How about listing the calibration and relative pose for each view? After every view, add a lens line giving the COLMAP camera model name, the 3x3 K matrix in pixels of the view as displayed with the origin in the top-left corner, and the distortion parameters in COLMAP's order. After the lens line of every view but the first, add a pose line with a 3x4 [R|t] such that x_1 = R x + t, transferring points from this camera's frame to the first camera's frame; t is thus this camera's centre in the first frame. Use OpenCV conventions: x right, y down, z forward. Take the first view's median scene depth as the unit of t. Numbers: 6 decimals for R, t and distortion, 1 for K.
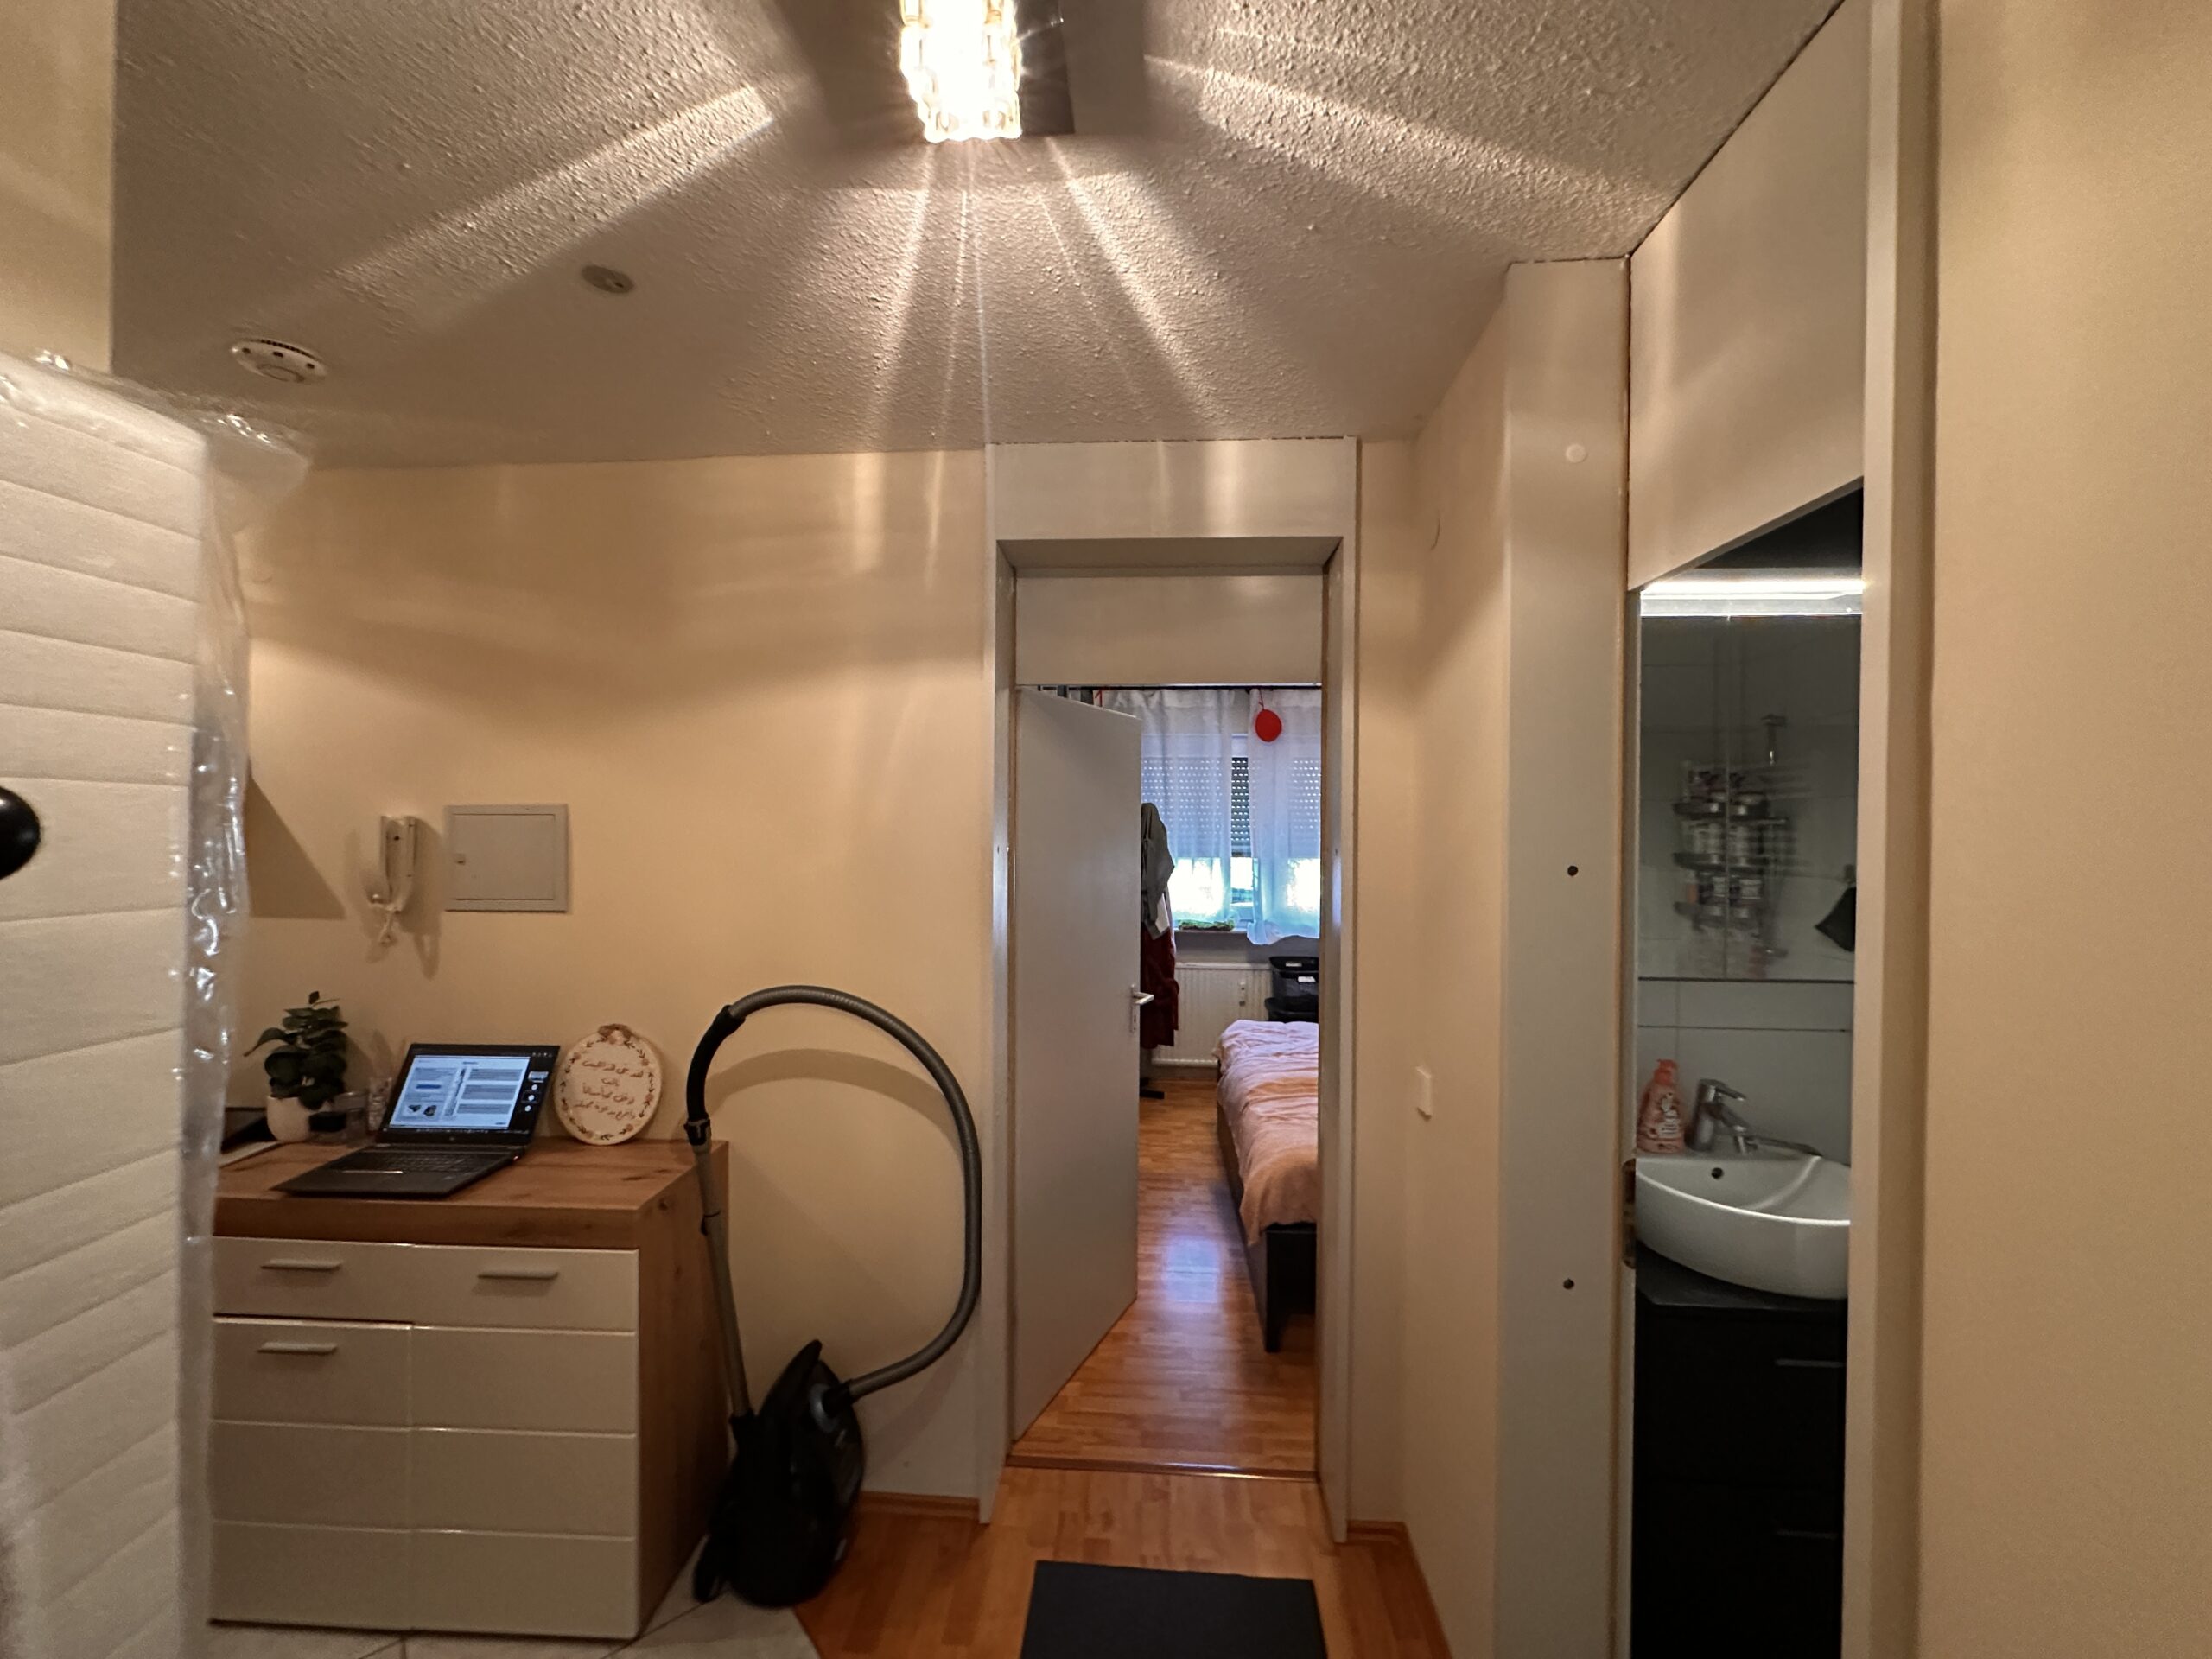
lens RADIAL K [[888.4, 0, 1106.0], [0, 888.4, 829.5], [0, 0, 1]] dist [-0.003270, -0.000193]
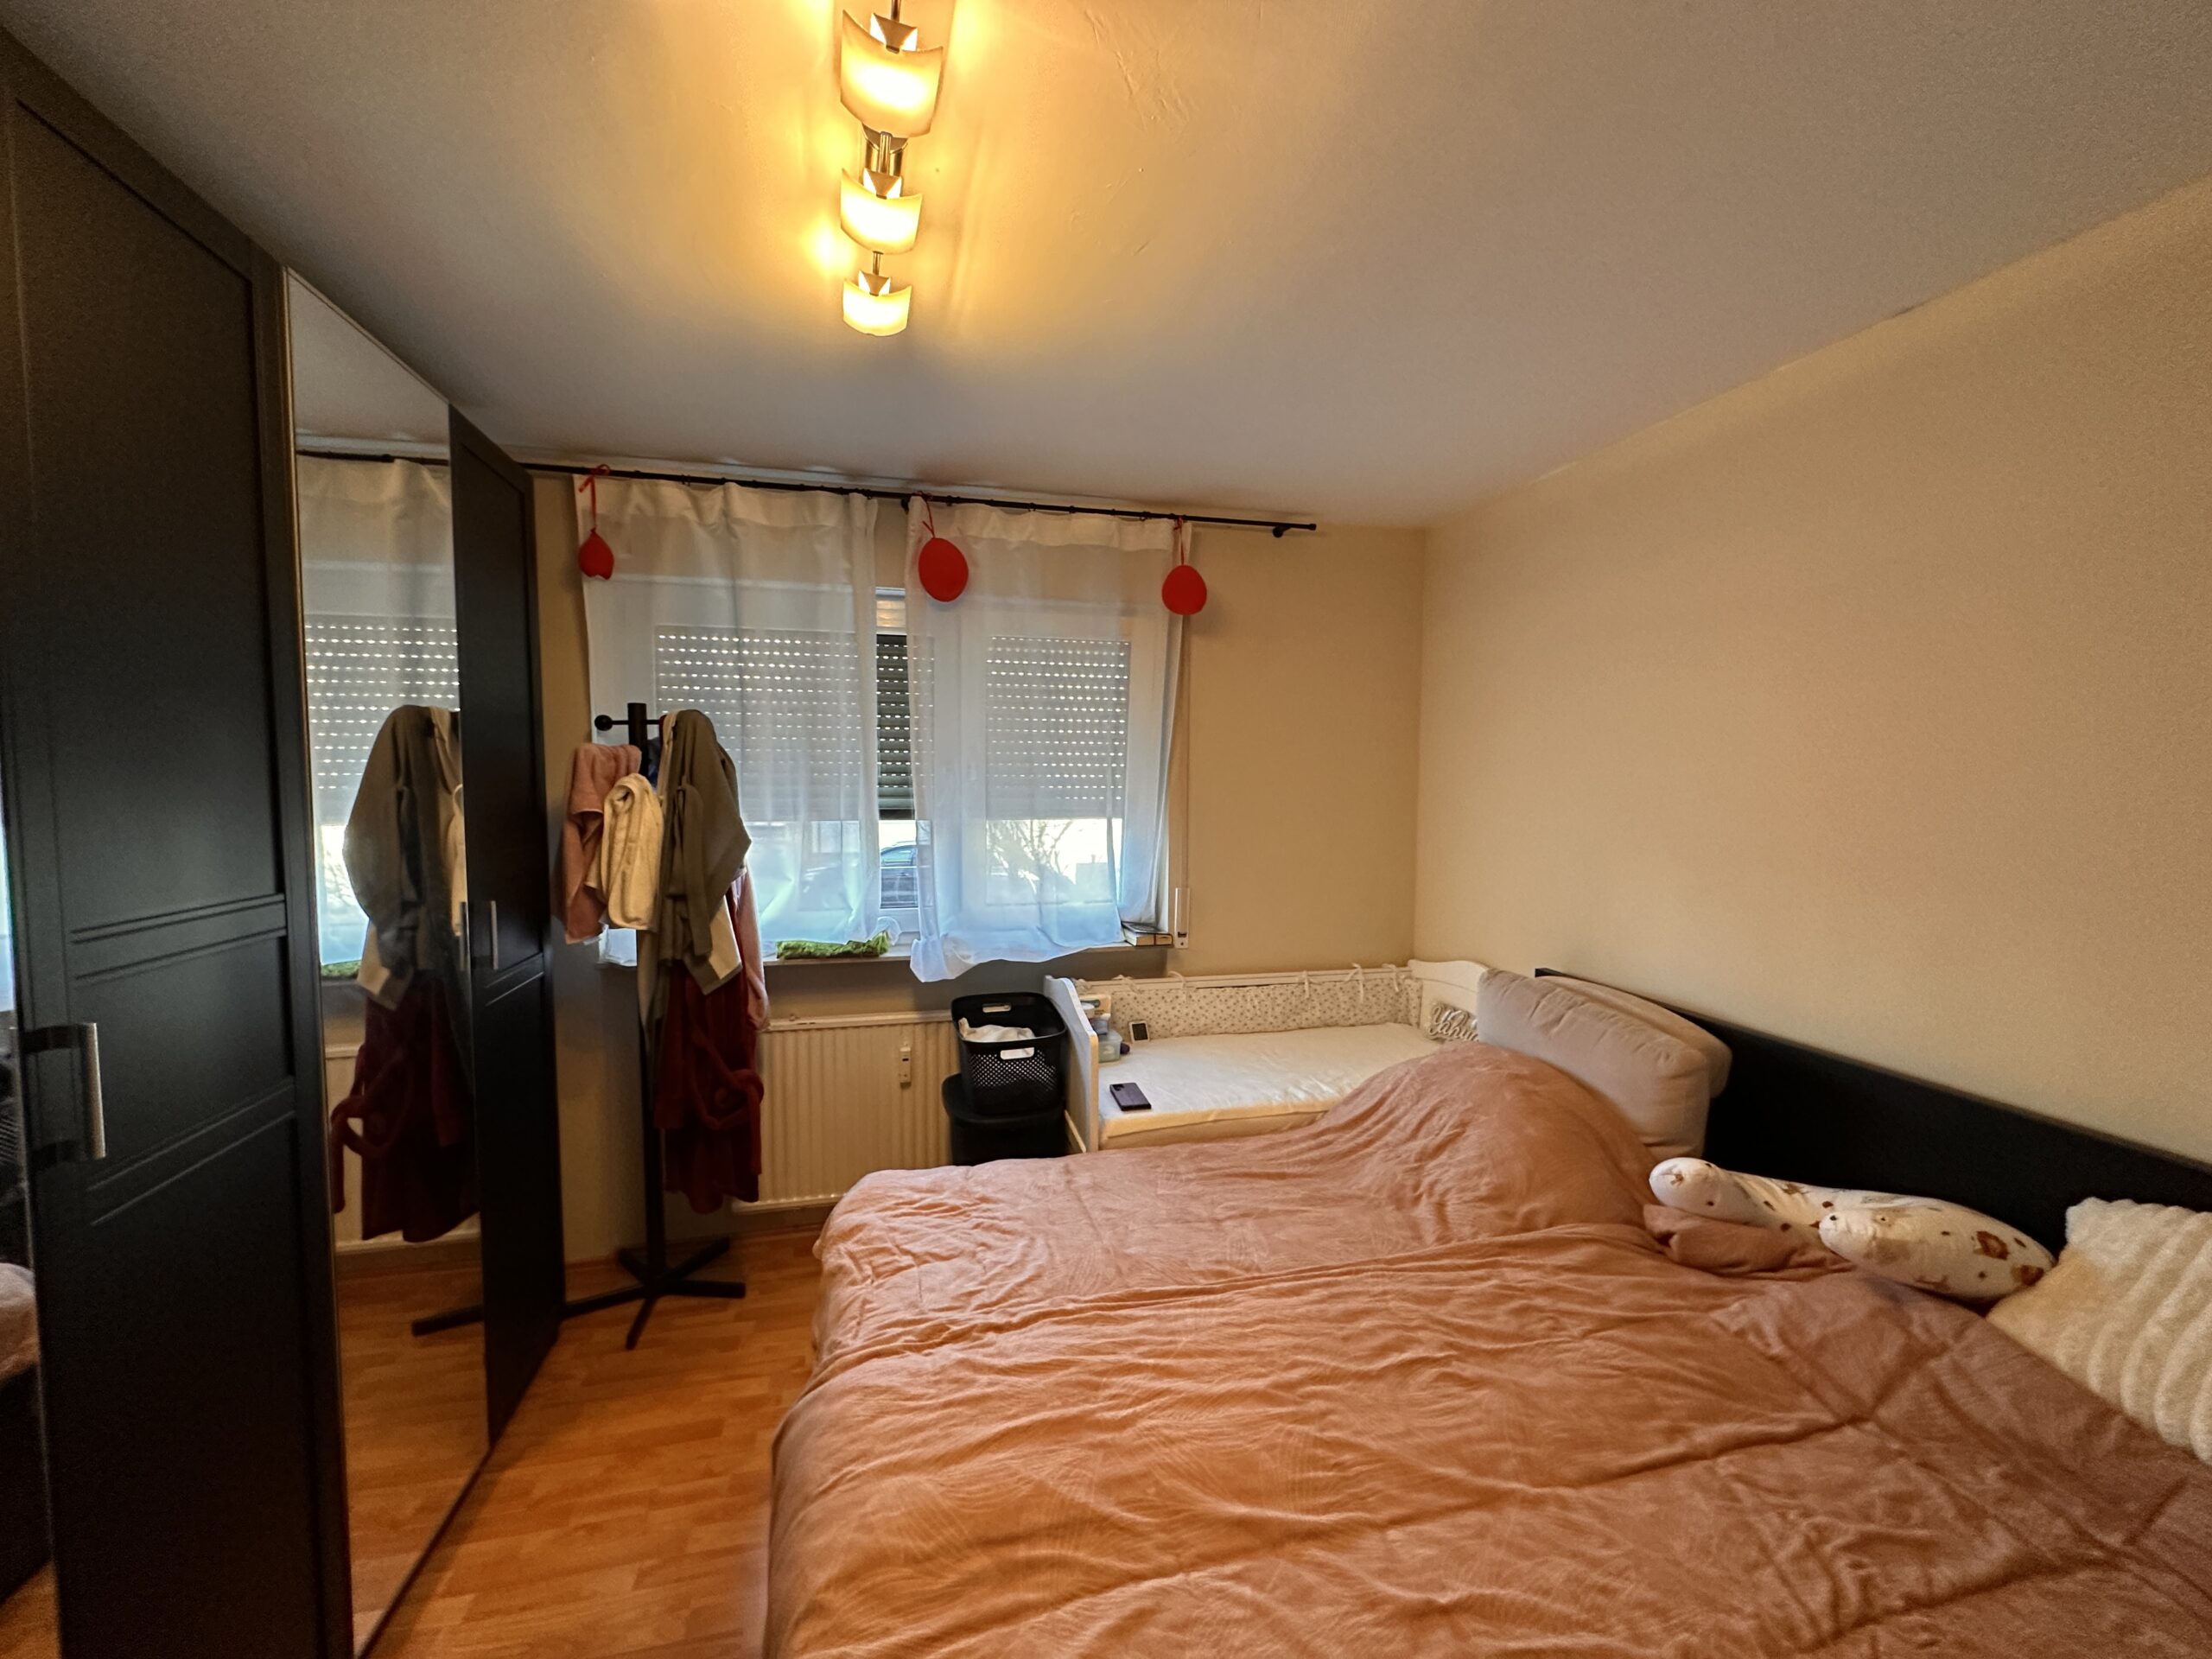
lens RADIAL K [[888.4, 0, 1106.0], [0, 888.4, 829.5], [0, 0, 1]] dist [-0.003270, -0.000193]
pose [[0.954222, -0.020313, 0.298410, 0.112687], [0.005727, 0.998749, 0.049673, 0.011419], [-0.299045, -0.045690, 0.953144, 0.453491]]
